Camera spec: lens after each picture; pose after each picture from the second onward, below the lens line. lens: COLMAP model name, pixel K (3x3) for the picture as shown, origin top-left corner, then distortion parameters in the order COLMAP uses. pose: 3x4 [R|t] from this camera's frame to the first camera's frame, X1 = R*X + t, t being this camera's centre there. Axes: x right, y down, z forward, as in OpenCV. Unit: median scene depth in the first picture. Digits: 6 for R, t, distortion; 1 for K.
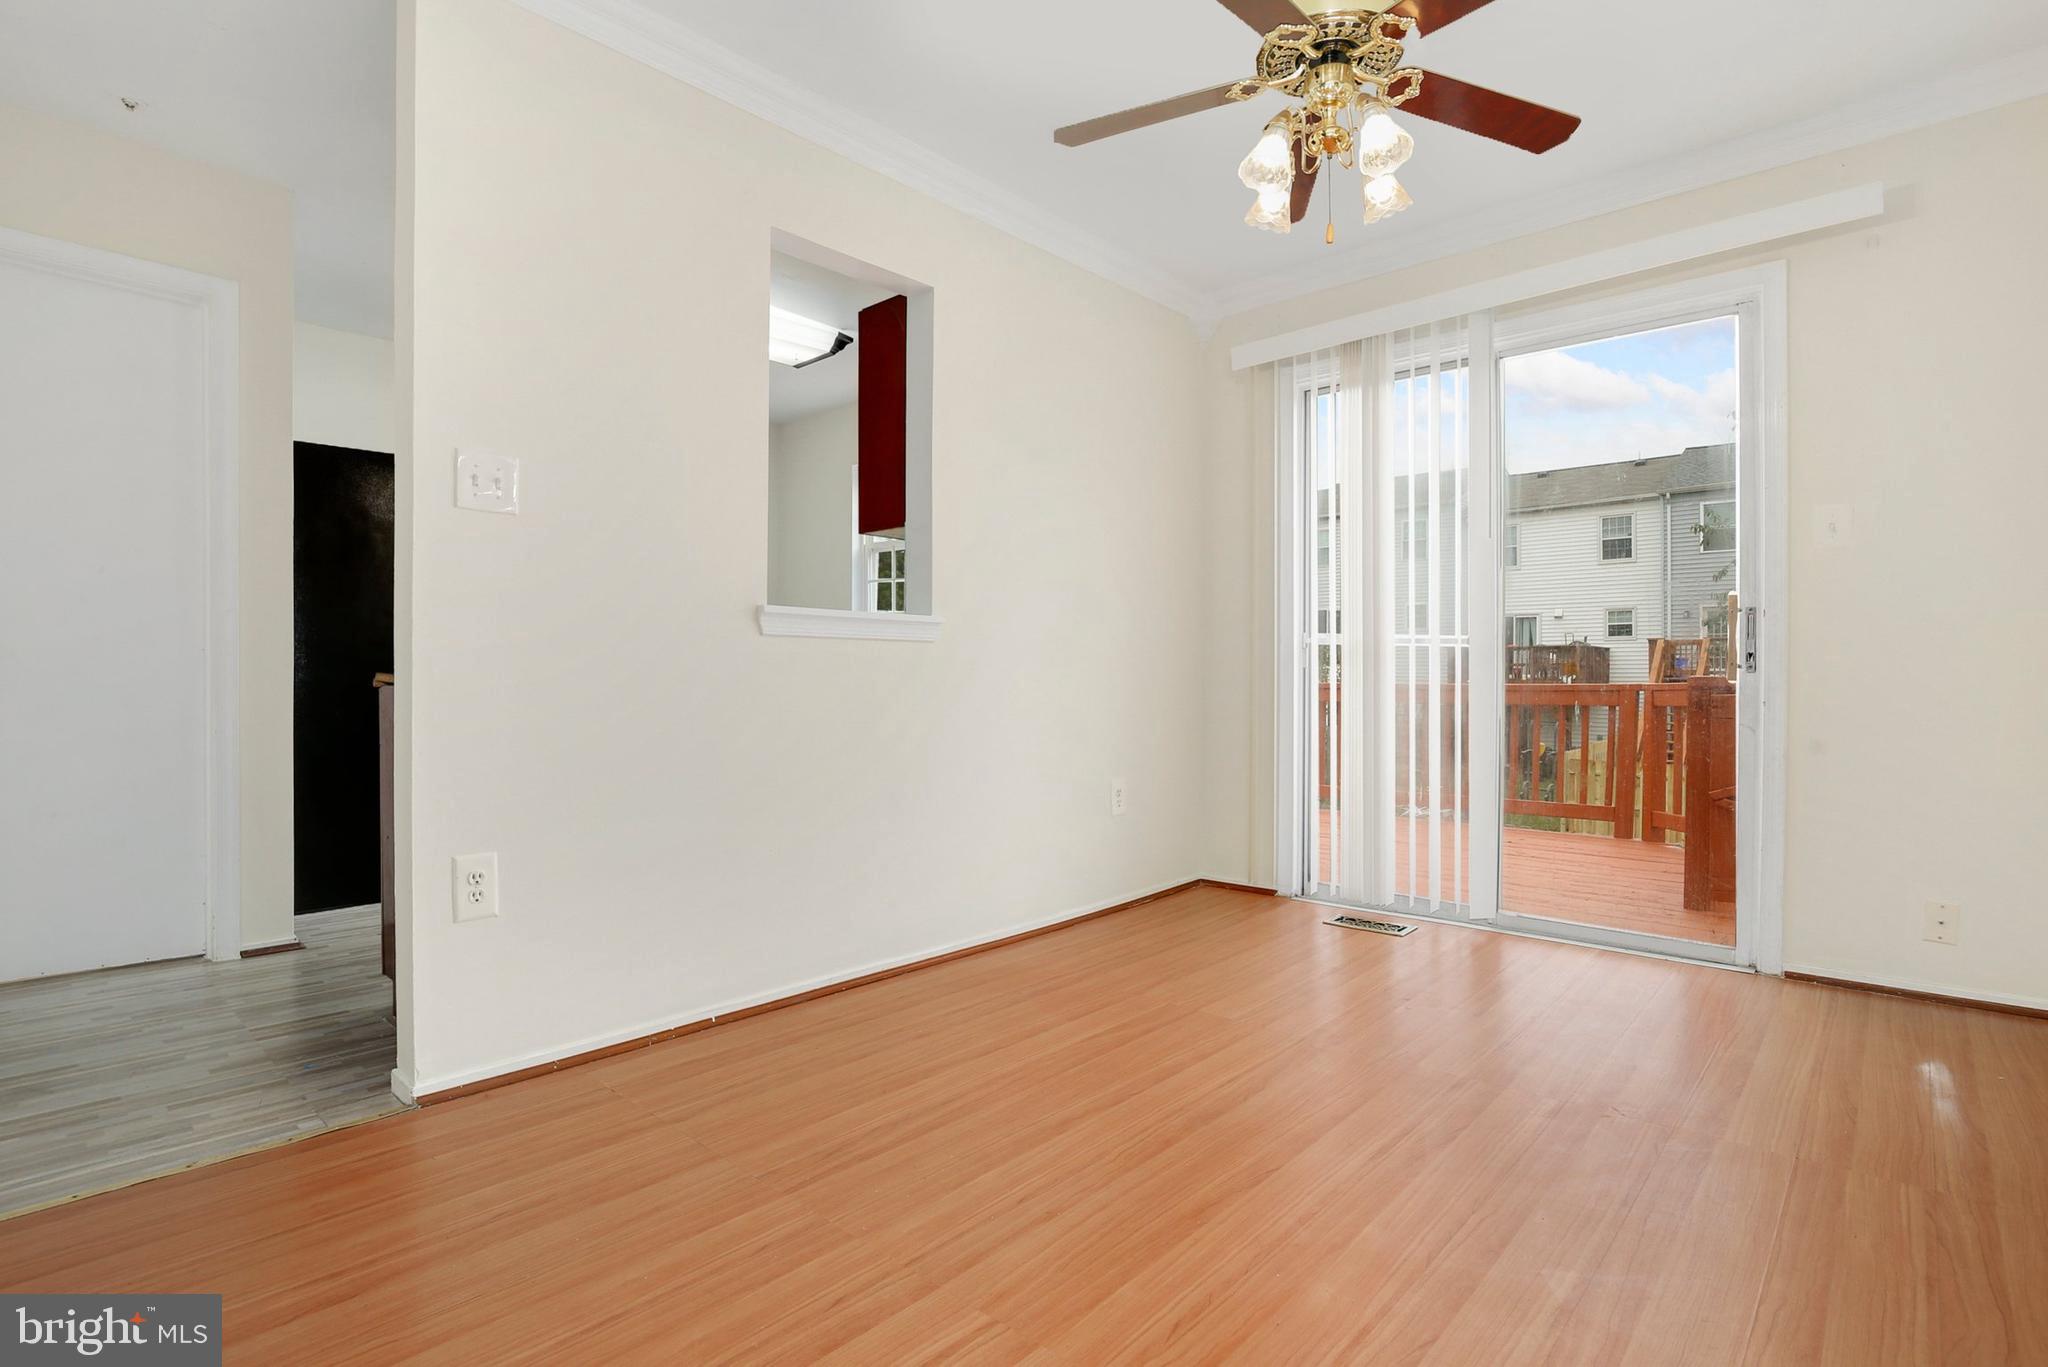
lens RADIAL K [[1005.0, 0, 1018.8], [0, 1005.0, 680.6], [0, 0, 1]] dist [-0.011420, -0.000618]
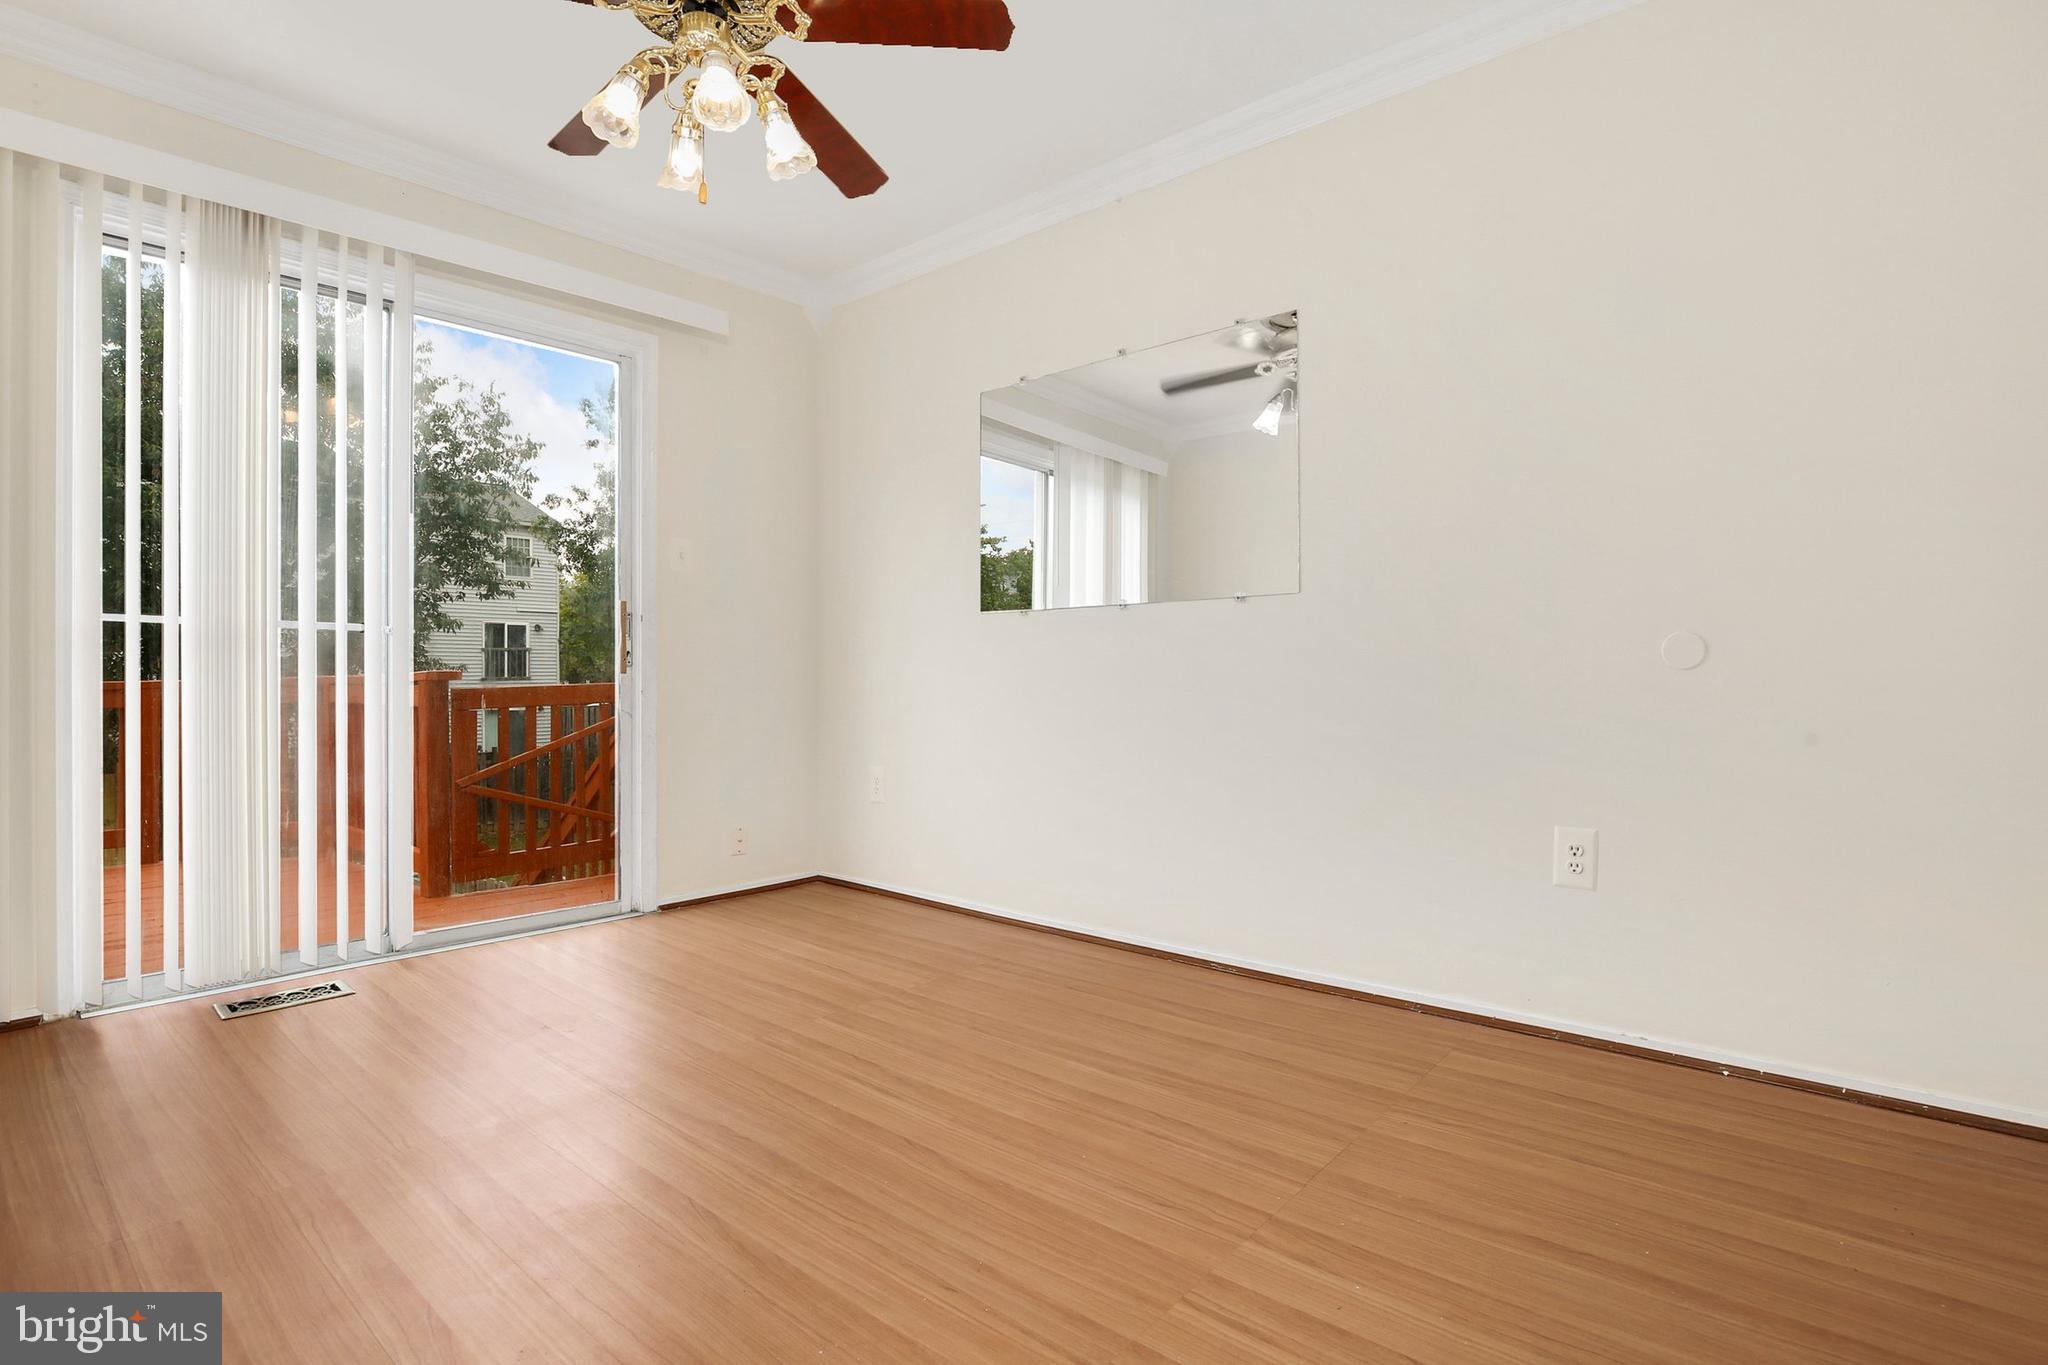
lens RADIAL K [[1005.0, 0, 1018.5], [0, 1005.0, 677.6], [0, 0, 1]] dist [-0.011420, -0.000618]
pose [[-0.001757, -0.007407, 0.999971, -0.486418], [0.006458, 0.999952, 0.007419, -0.000897], [-0.999978, 0.006471, -0.001709, 0.545996]]
